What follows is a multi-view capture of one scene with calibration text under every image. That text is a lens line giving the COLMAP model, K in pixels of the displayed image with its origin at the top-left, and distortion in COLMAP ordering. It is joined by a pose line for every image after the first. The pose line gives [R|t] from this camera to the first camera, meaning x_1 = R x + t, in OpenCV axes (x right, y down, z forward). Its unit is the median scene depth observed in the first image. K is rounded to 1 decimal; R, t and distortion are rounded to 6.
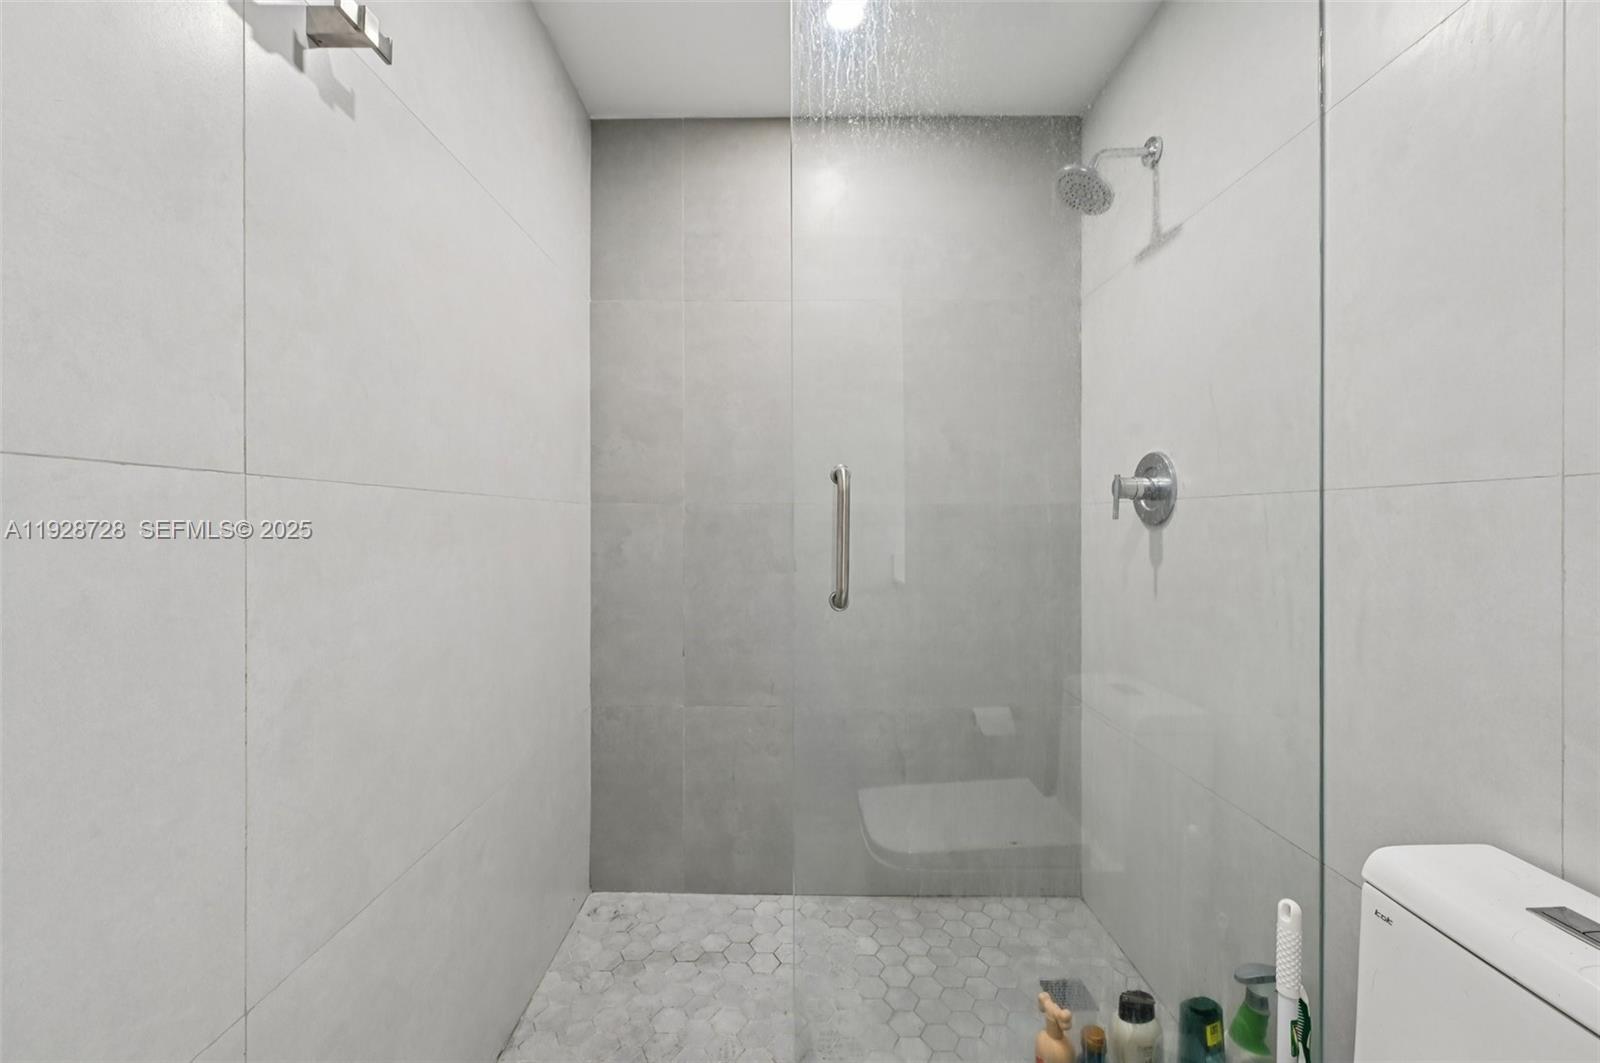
lens RADIAL K [[649.8, 0, 805.5], [0, 649.8, 528.8], [0, 0, 1]] dist [-0.004894, -0.001545]
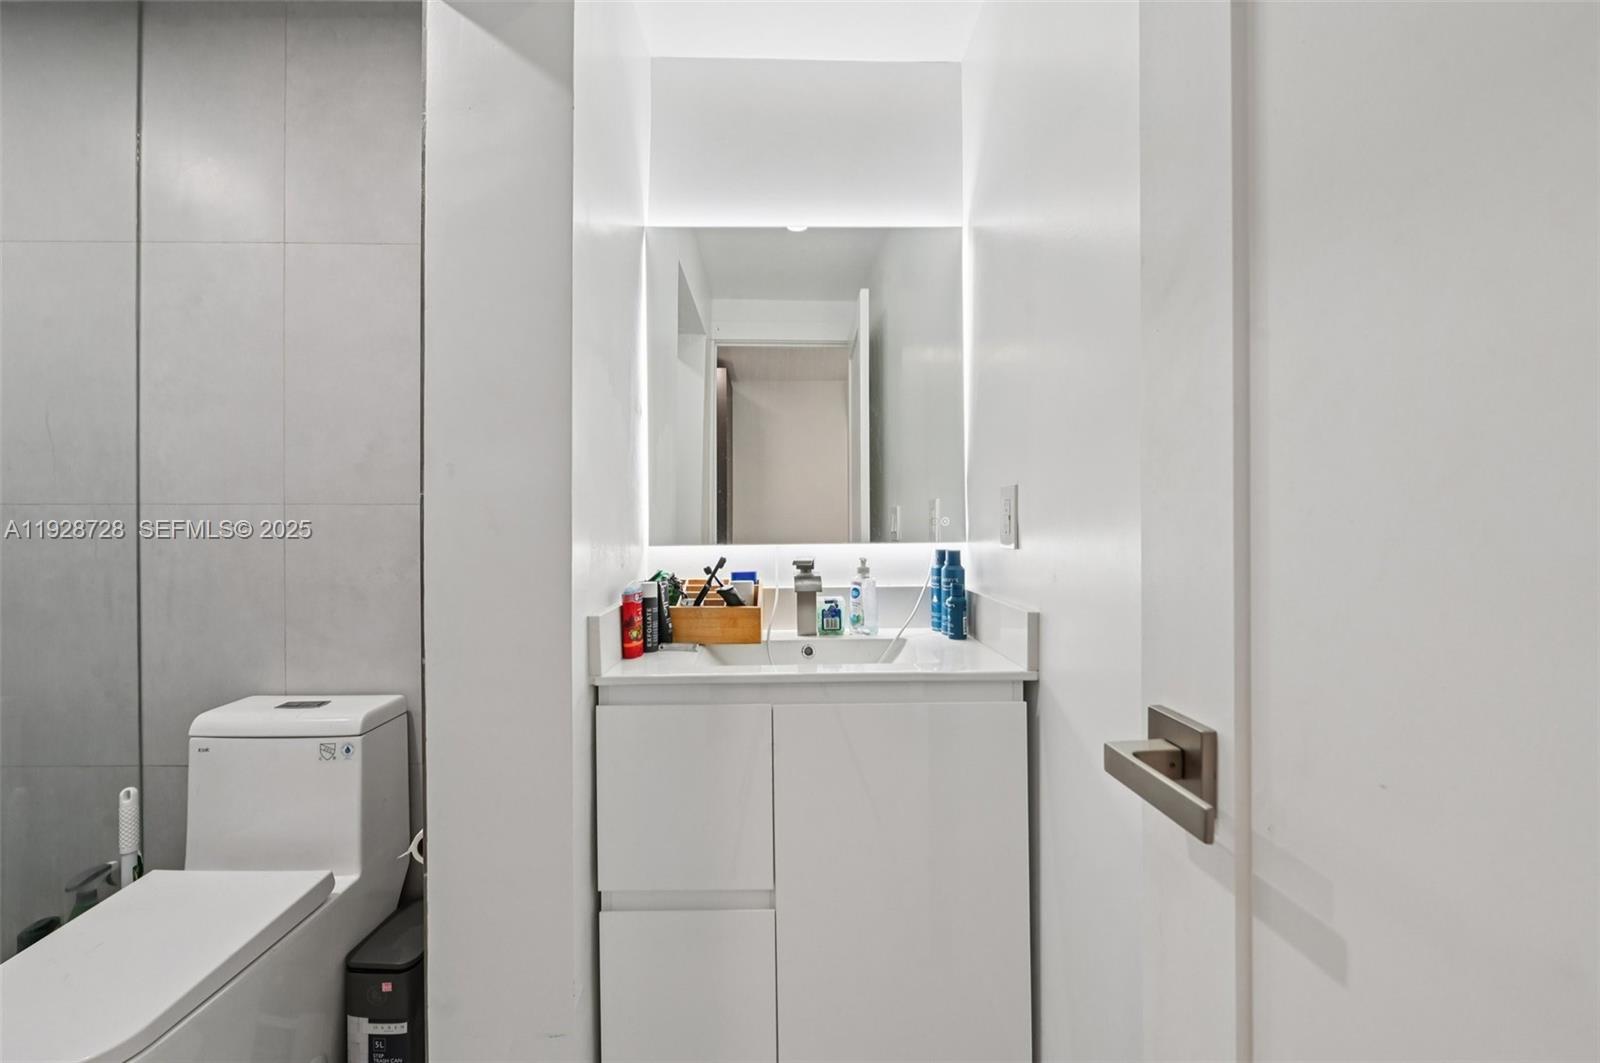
lens RADIAL K [[649.8, 0, 799.8], [0, 649.8, 529.1], [0, 0, 1]] dist [-0.004894, -0.001545]
pose [[-0.001229, -0.002197, 0.999997, -0.686600], [0.006682, 0.999975, 0.002205, 0.002045], [-0.999977, 0.006685, -0.001214, -0.499528]]
